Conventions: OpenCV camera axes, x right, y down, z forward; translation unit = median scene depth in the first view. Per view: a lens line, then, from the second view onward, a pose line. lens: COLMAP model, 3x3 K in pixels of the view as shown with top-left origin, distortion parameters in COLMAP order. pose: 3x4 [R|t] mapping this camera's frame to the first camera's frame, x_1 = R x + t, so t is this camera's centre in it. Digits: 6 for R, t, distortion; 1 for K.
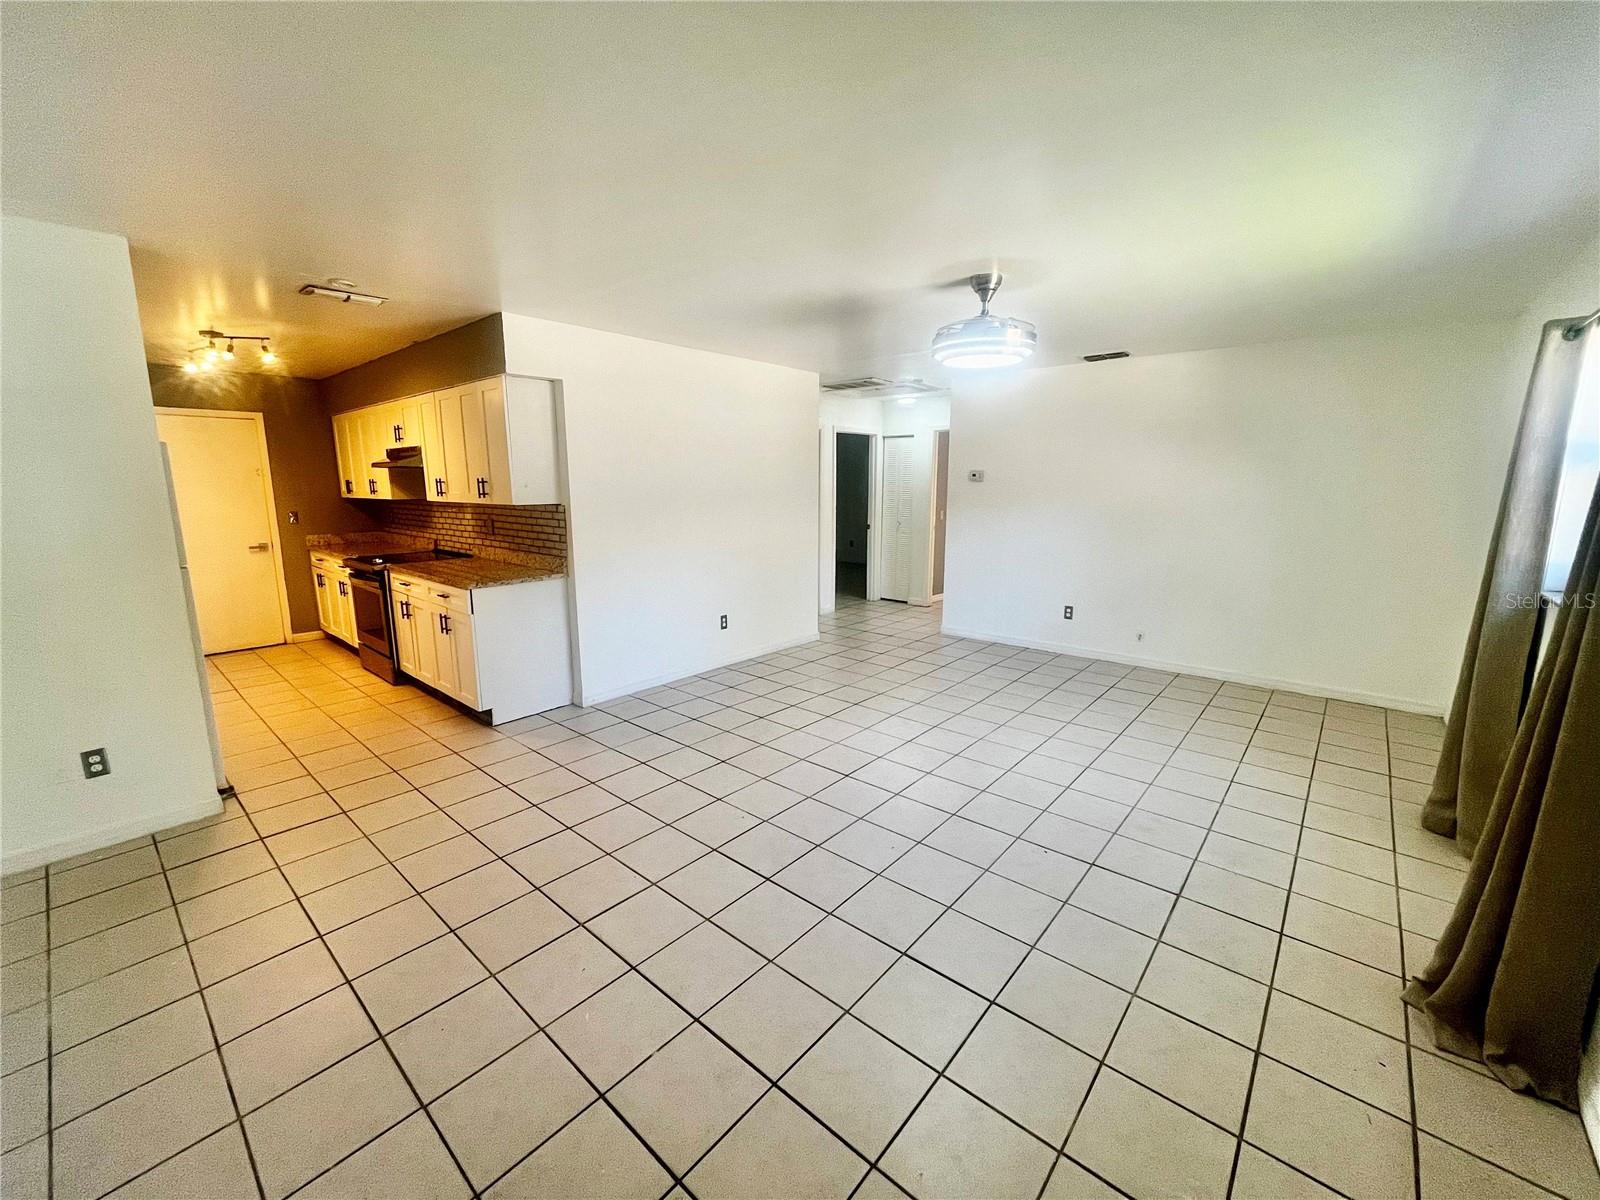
lens RADIAL K [[645.5, 0, 798.1], [0, 645.5, 595.1], [0, 0, 1]] dist [-0.003308, -0.000081]
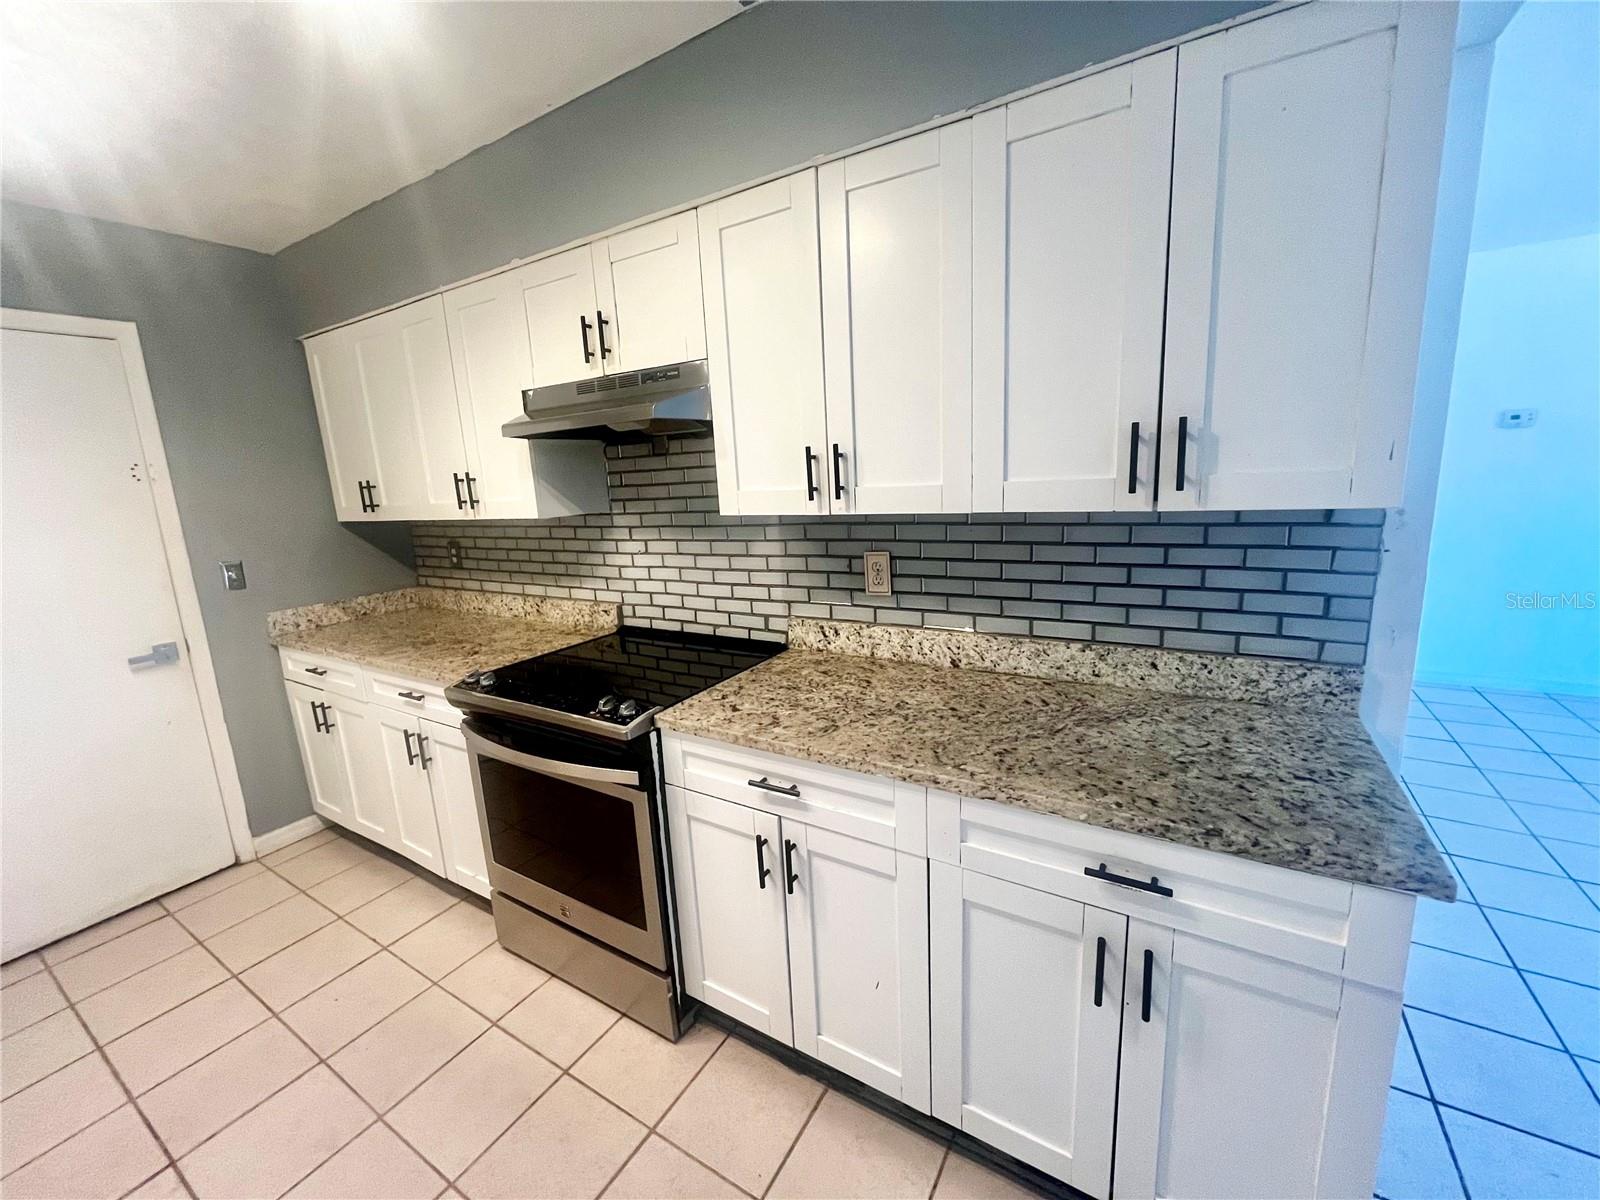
lens RADIAL K [[645.5, 0, 798.1], [0, 645.5, 595.1], [0, 0, 1]] dist [-0.003308, -0.000081]
pose [[0.984865, -0.080191, 0.153654, -0.541211], [0.078571, 0.996770, 0.016595, -0.095609], [-0.154489, -0.004271, 0.987985, 0.583615]]
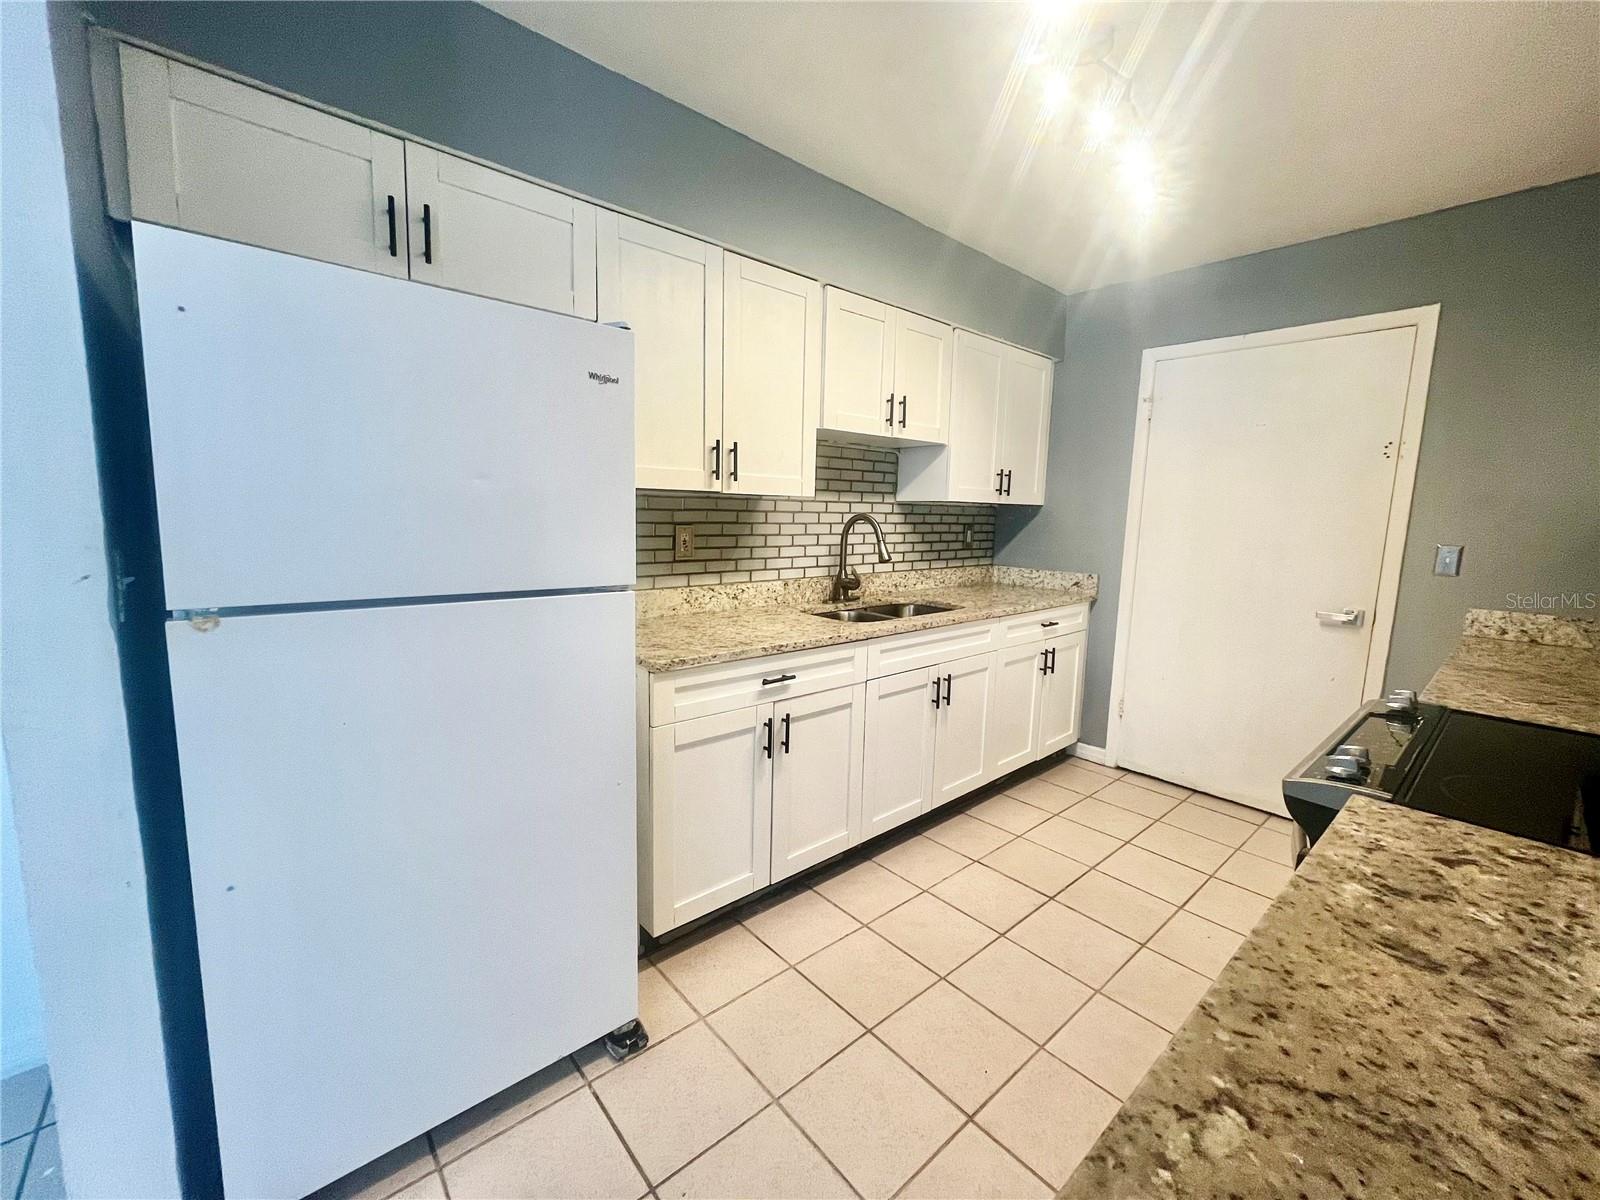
lens RADIAL K [[645.5, 0, 798.1], [0, 645.5, 595.1], [0, 0, 1]] dist [-0.003308, -0.000081]
pose [[-0.140407, 0.128796, -0.981681, -0.373765], [-0.196369, 0.968184, 0.155111, -0.092368], [0.970425, 0.214550, -0.110648, 0.741225]]
